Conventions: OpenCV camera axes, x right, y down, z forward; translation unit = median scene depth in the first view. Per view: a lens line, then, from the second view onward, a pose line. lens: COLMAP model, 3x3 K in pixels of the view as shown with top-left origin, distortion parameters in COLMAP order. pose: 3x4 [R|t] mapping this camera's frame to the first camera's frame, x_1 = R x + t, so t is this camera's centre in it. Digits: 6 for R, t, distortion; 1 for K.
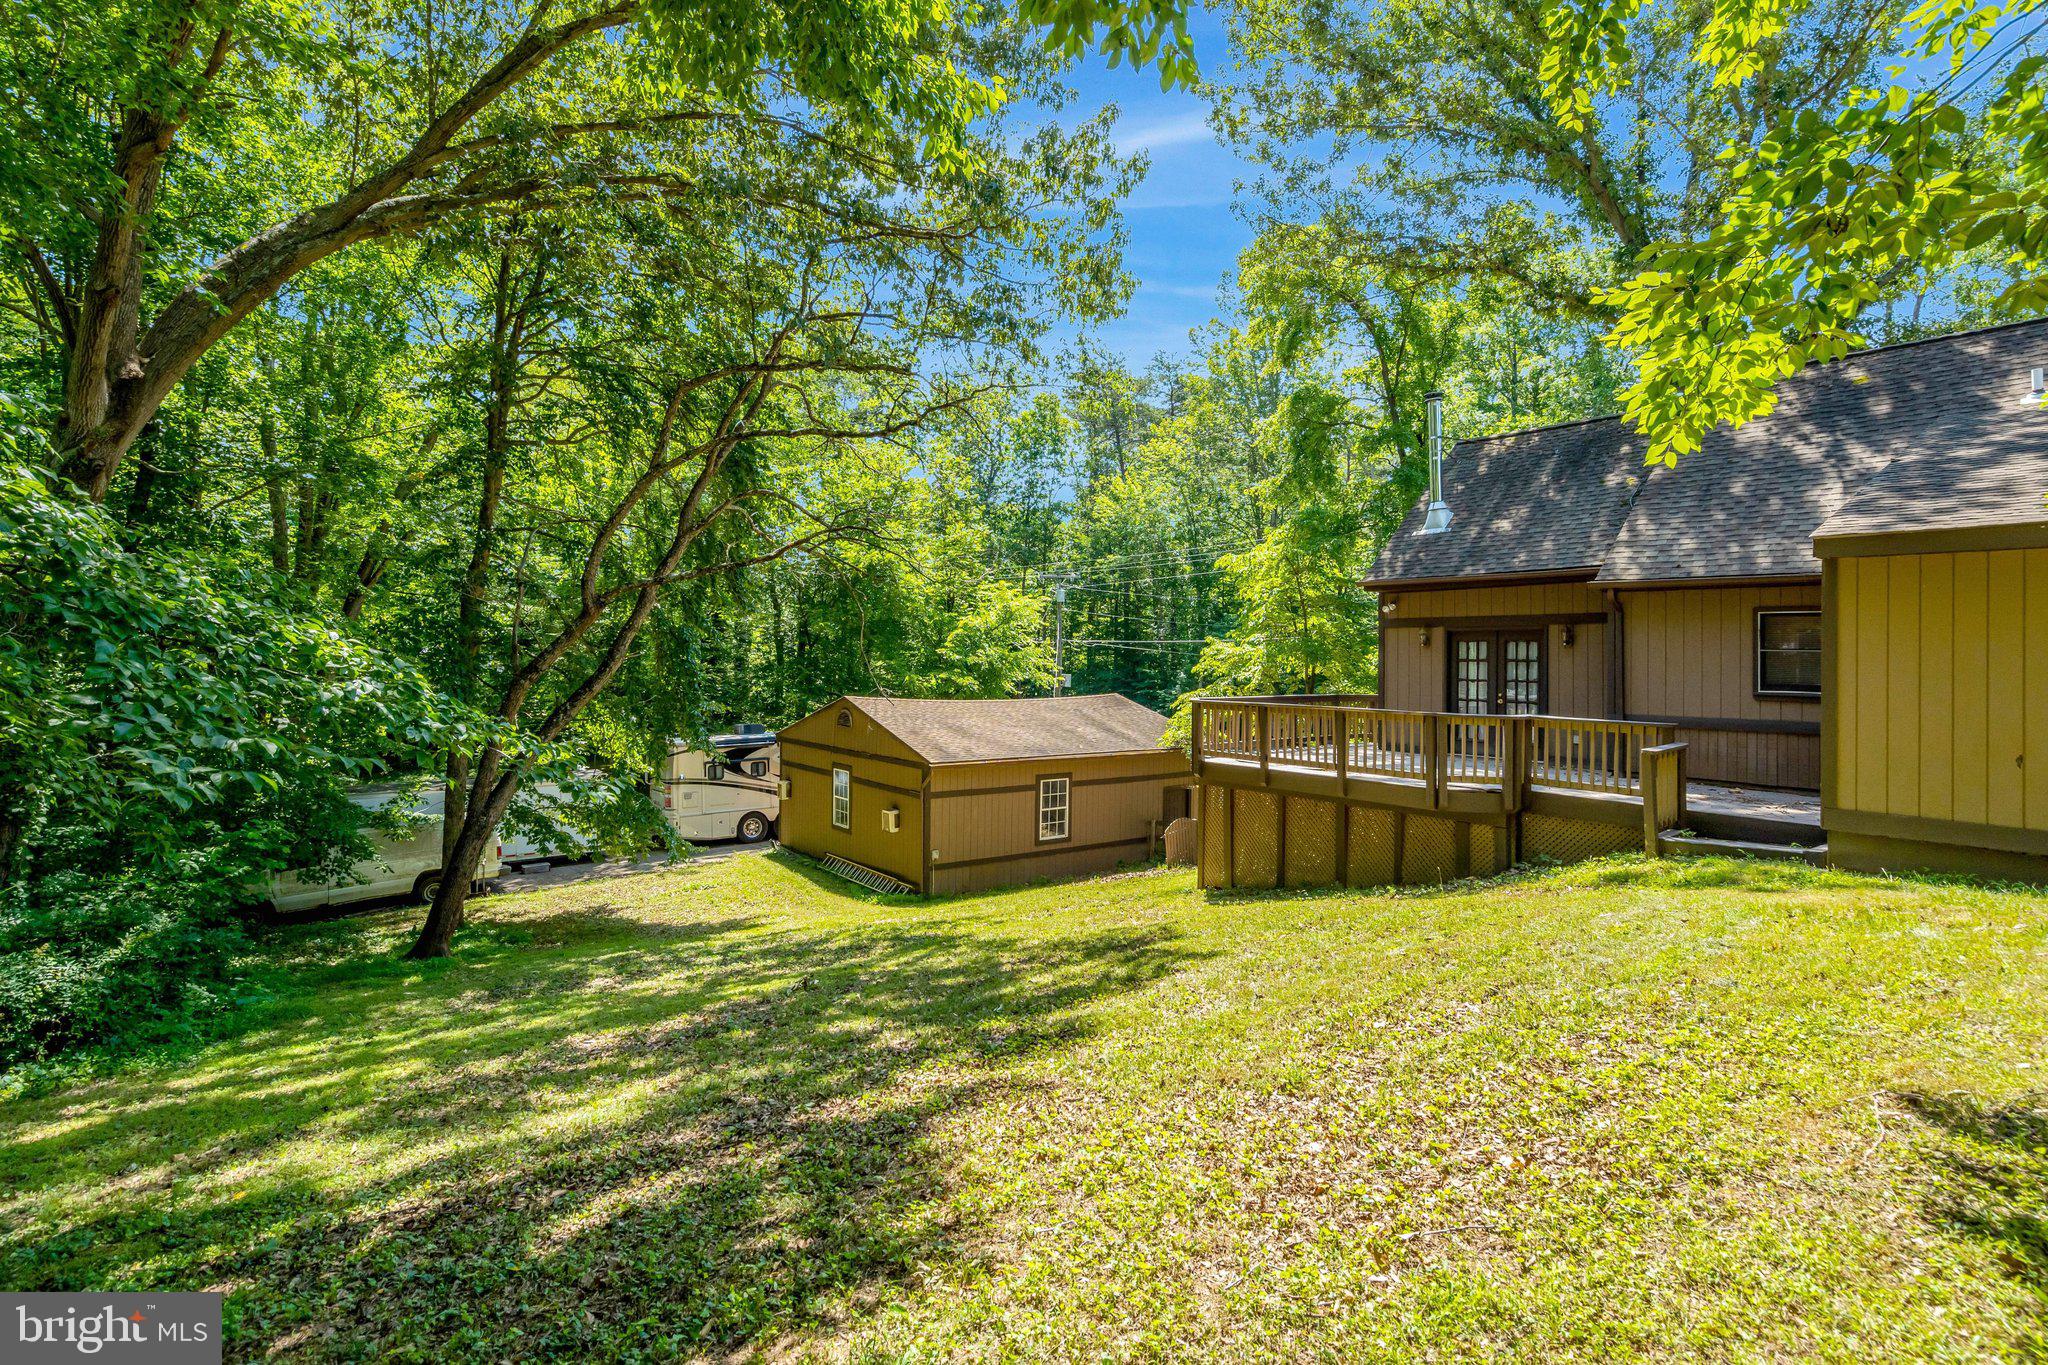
lens RADIAL K [[943.1, 0, 1014.2], [0, 943.1, 662.3], [0, 0, 1]] dist [0.003883, 0.001280]
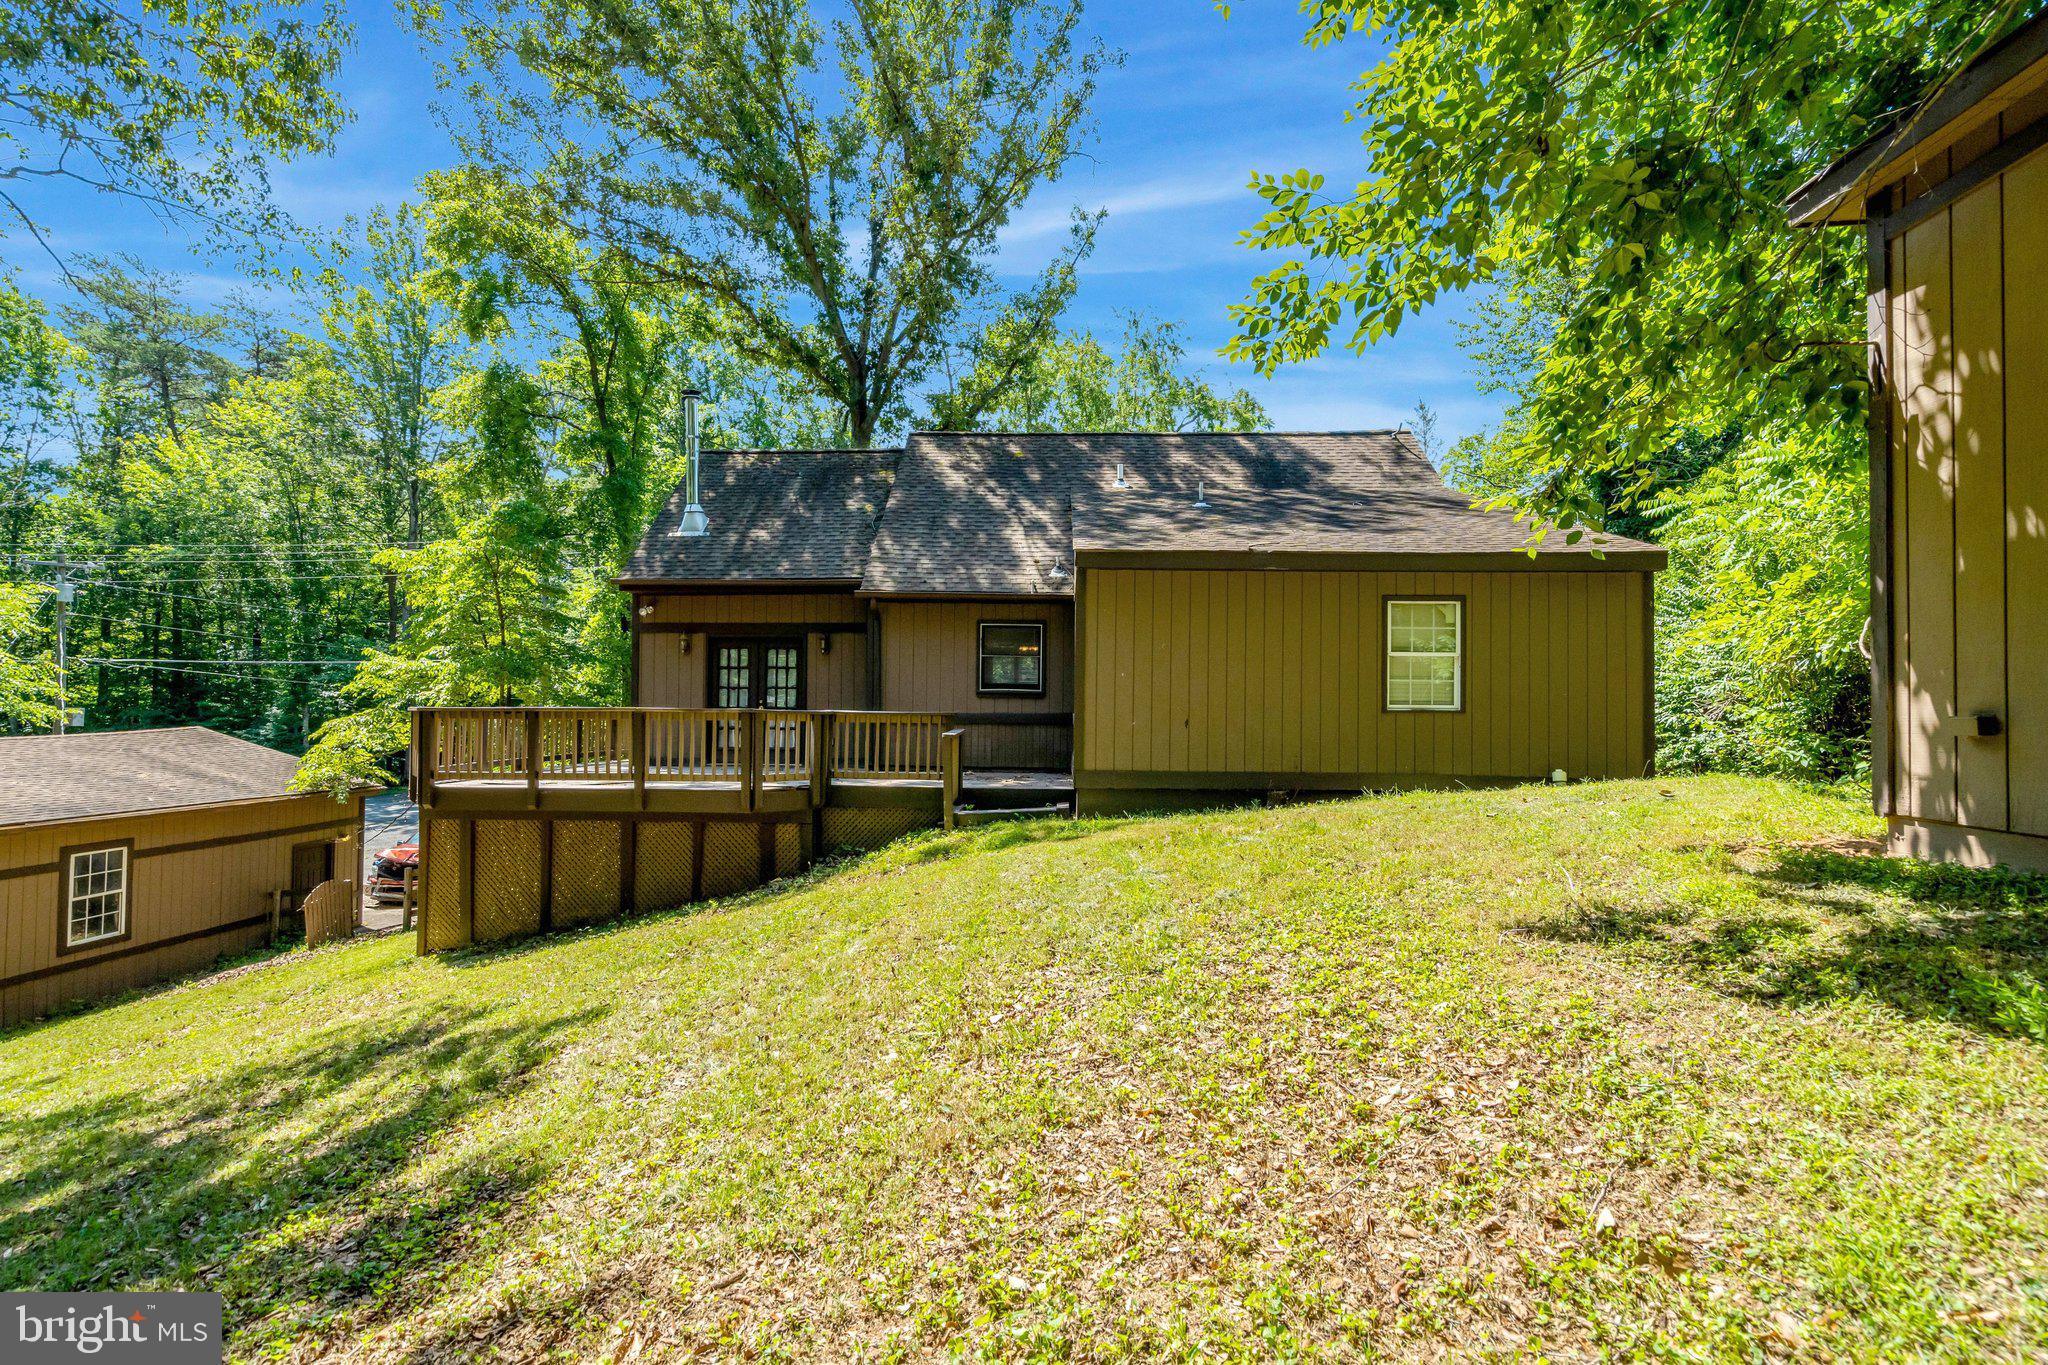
lens RADIAL K [[943.1, 0, 1030.6], [0, 943.1, 689.7], [0, 0, 1]] dist [0.003883, 0.001280]
pose [[0.655461, 0.005127, 0.755212, -0.058647], [0.000547, 0.999973, -0.007264, 0.029407], [-0.755229, 0.005174, 0.655441, 0.122532]]
